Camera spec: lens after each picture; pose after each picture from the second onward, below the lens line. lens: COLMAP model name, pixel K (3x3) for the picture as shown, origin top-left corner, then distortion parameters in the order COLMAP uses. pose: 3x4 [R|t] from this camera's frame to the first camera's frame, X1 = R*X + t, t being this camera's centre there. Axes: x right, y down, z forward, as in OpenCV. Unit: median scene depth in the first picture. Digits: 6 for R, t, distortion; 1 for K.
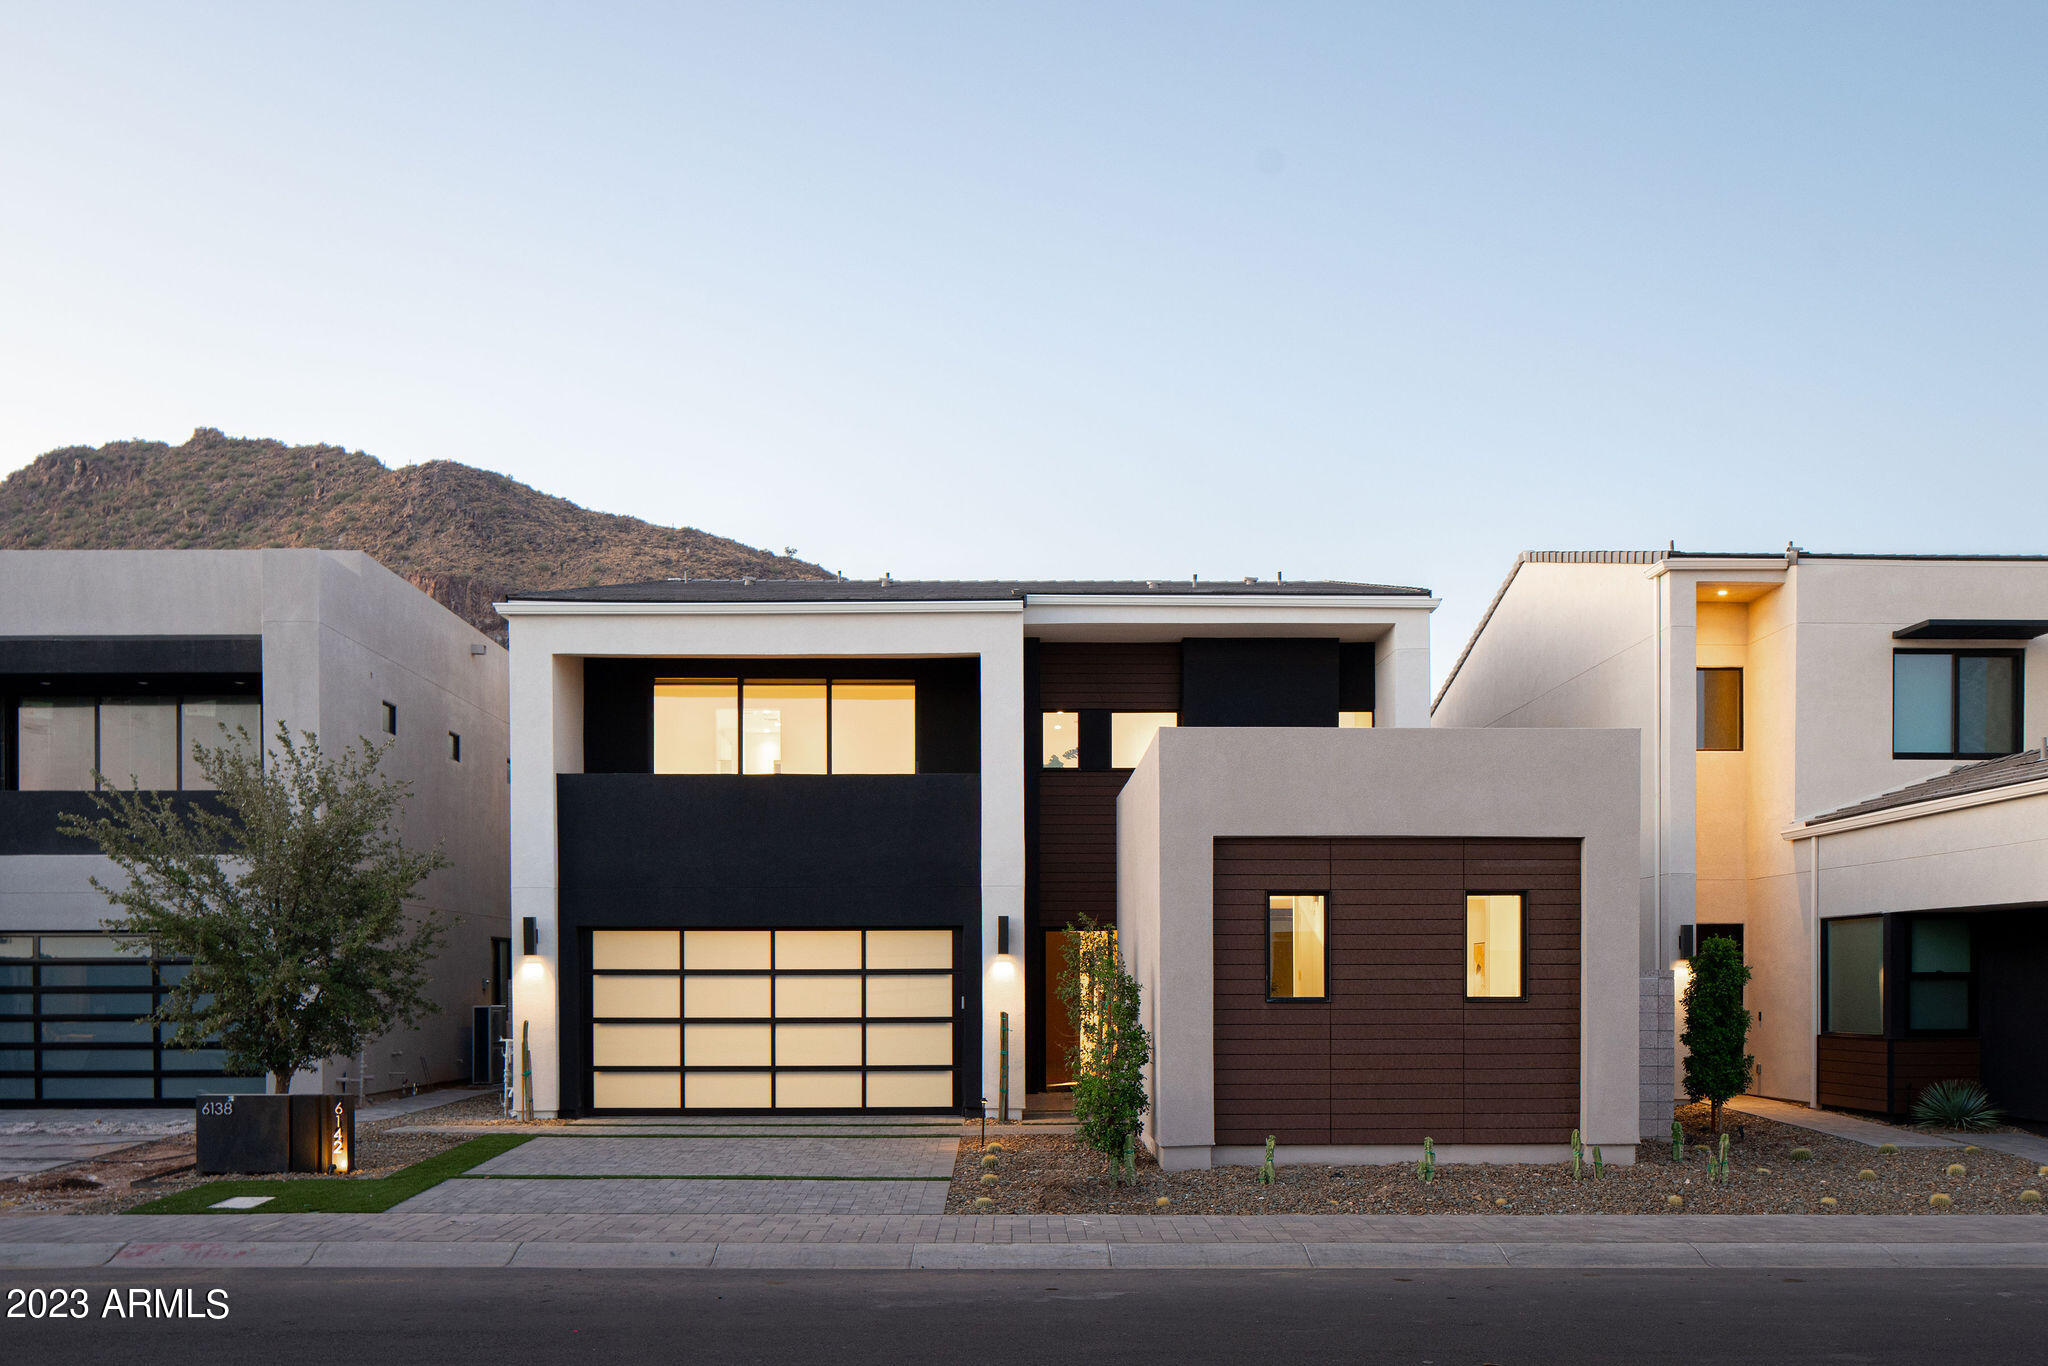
lens RADIAL K [[1379.8, 0, 1024.0], [0, 1379.8, 683.0], [0, 0, 1]] dist [-0.004465, -0.002097]
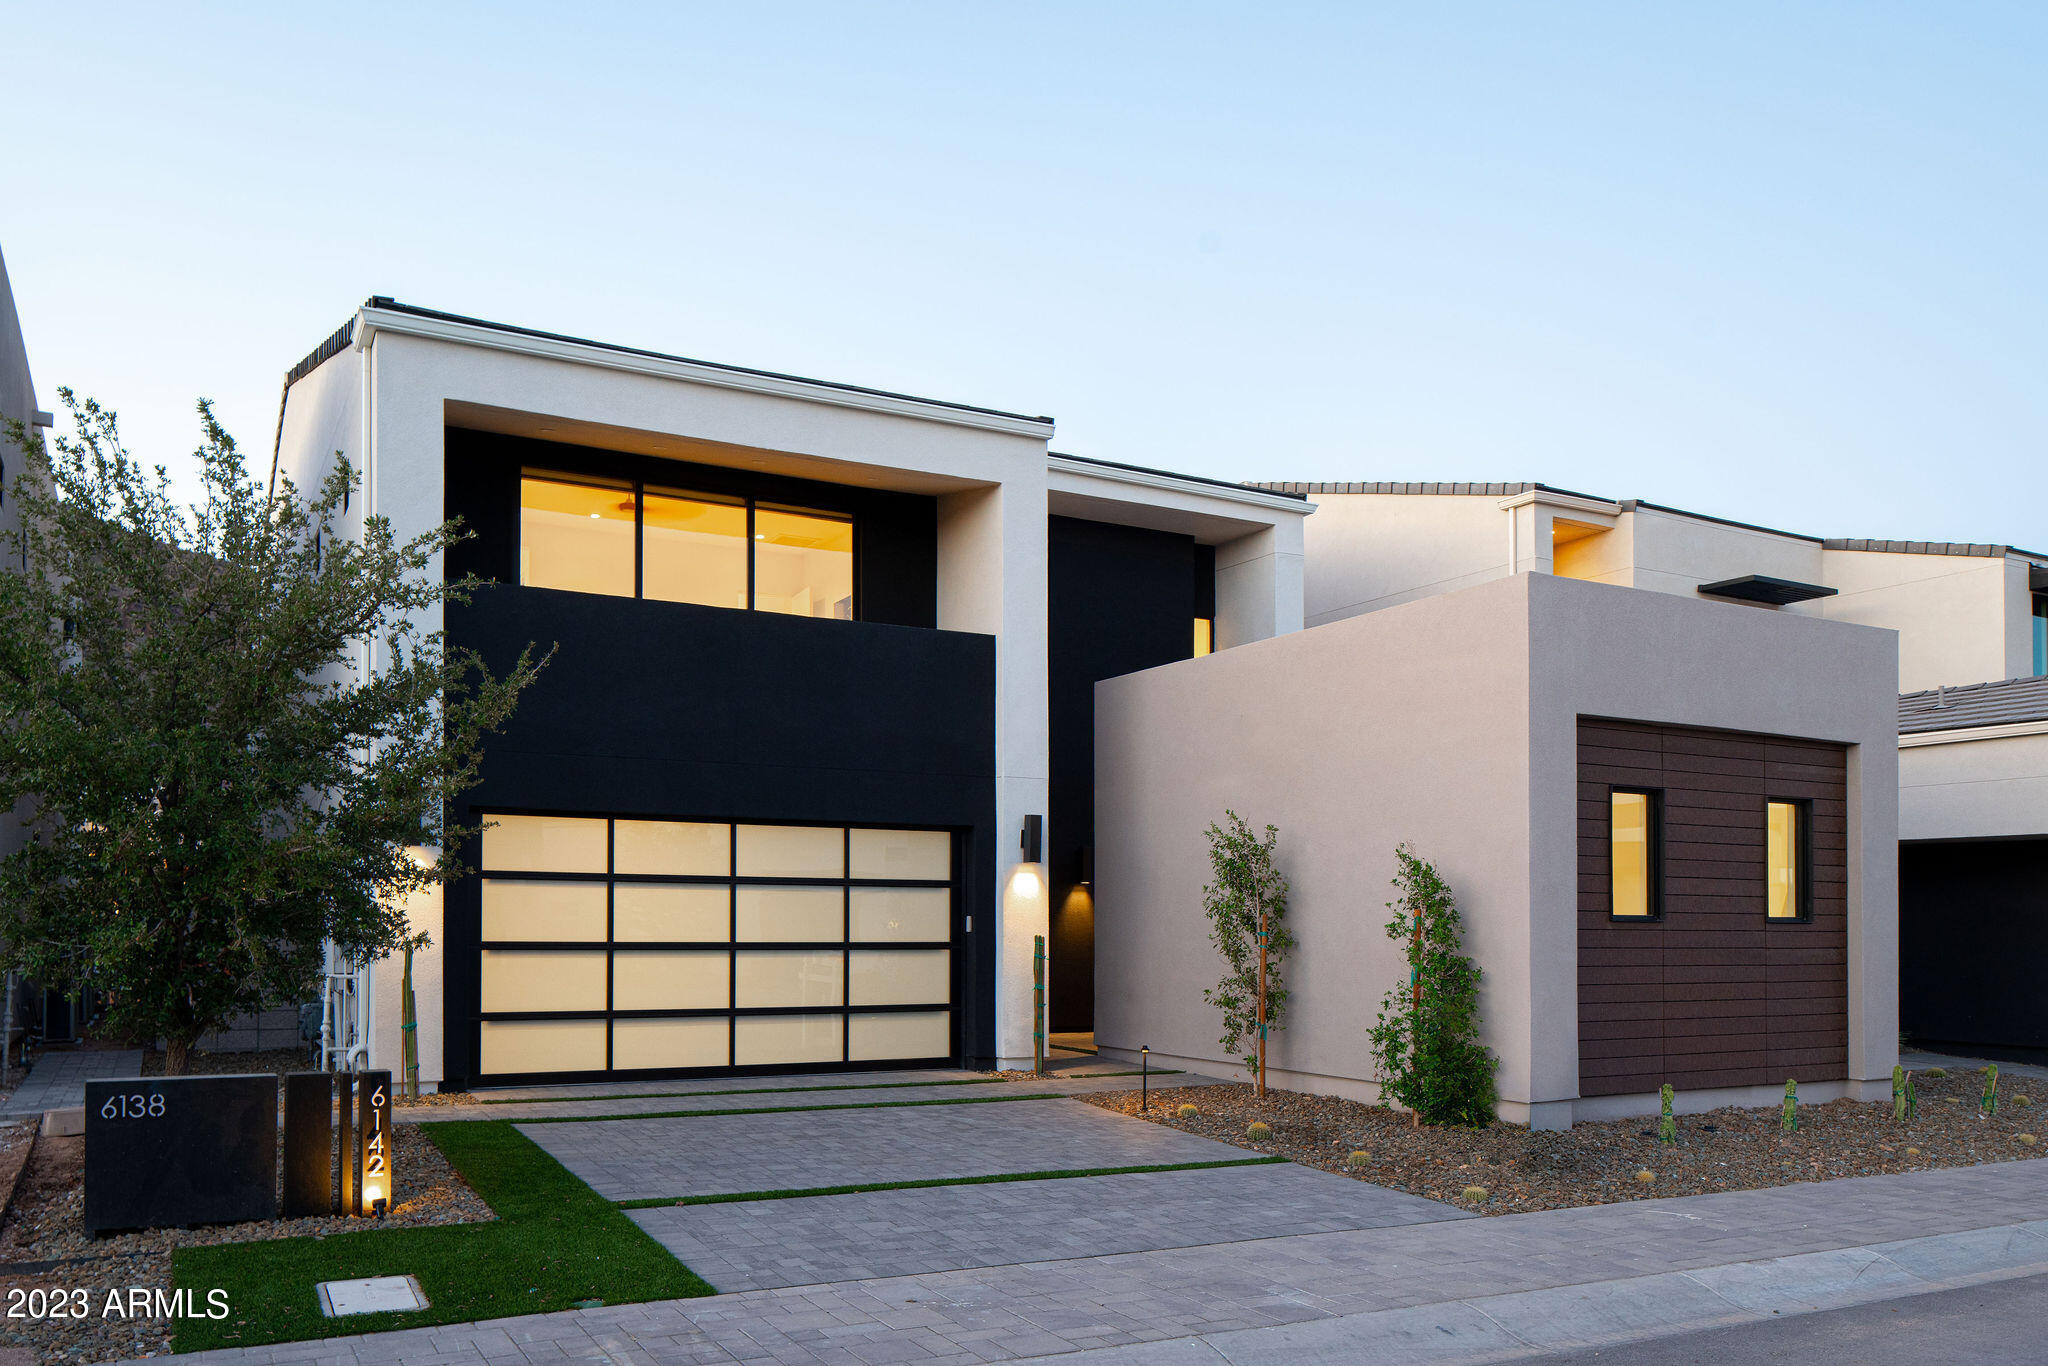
lens RADIAL K [[1385.5, 0, 979.9], [0, 1385.5, 609.5], [0, 0, 1]] dist [0.000922, -0.000274]
pose [[0.919609, 0.094098, 0.381399, -0.357478], [-0.092309, 0.995464, -0.023027, 0.071837], [-0.381836, -0.014031, 0.924124, 0.273457]]
